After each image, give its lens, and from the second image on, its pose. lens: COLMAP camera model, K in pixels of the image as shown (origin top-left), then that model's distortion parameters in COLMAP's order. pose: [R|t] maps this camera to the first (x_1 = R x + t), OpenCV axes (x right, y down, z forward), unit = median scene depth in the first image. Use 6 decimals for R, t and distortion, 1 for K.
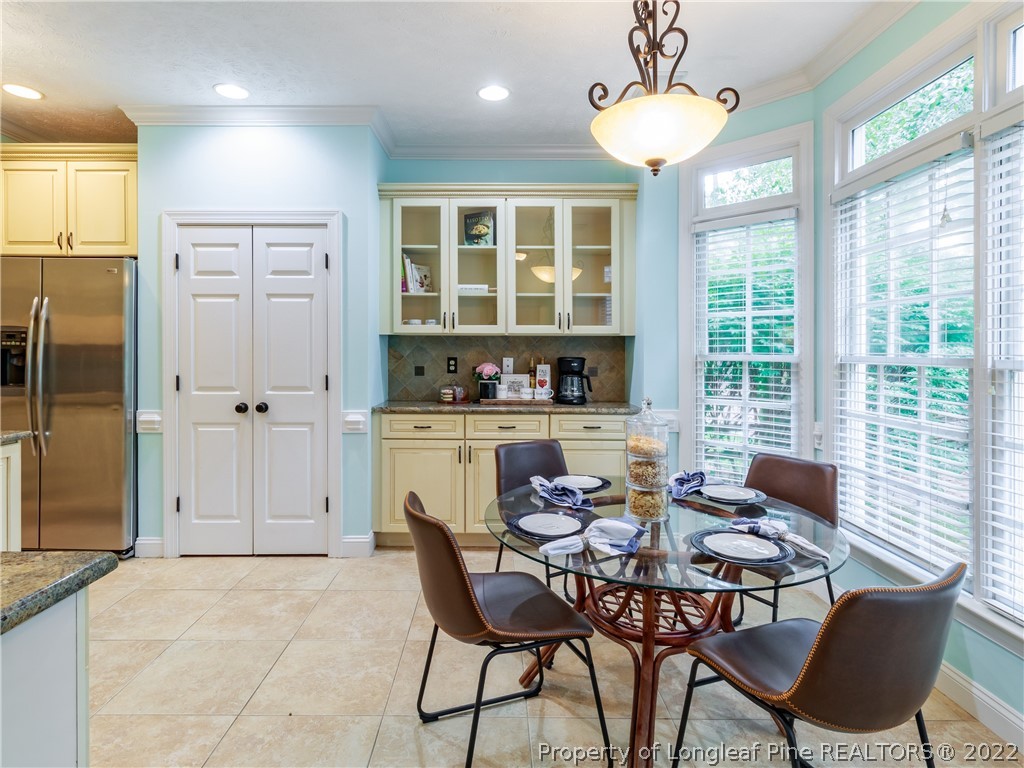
lens RADIAL K [[515.2, 0, 514.9], [0, 515.2, 350.2], [0, 0, 1]] dist [0.002220, 0.000394]
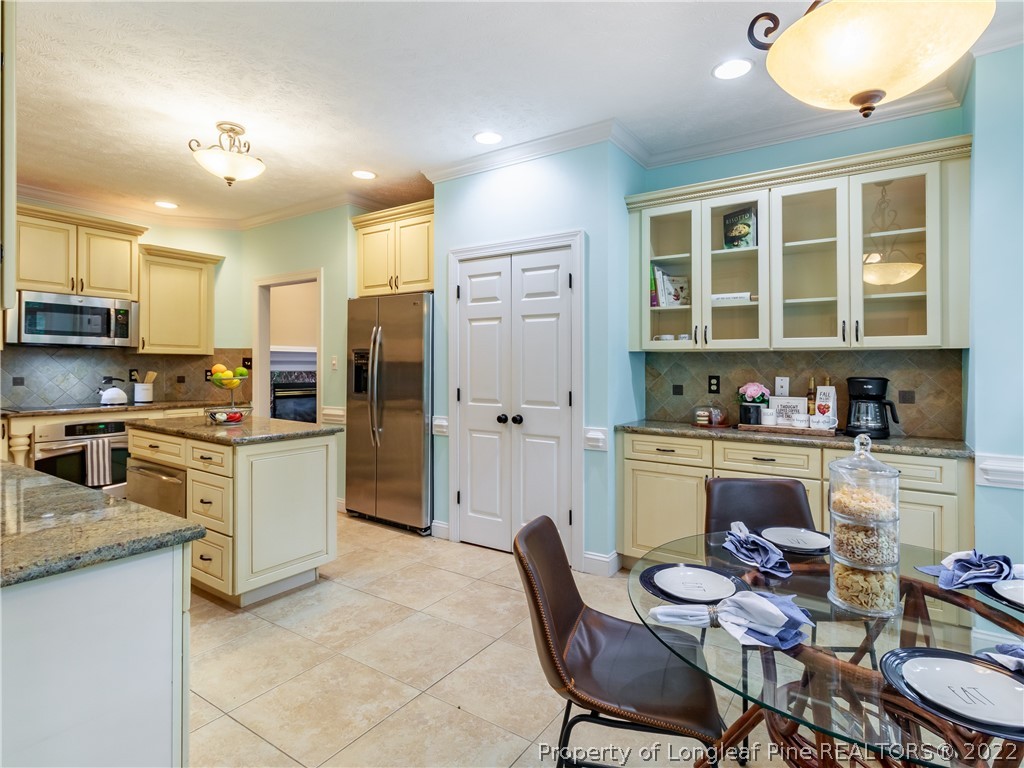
lens RADIAL K [[521.8, 0, 529.7], [0, 521.8, 364.7], [0, 0, 1]] dist [0.001478, 0.000609]
pose [[0.844477, 0.000003, -0.535592, 0.111567], [-0.003696, 0.999976, -0.005821, 0.001186], [0.535579, 0.006895, 0.844457, 0.067923]]
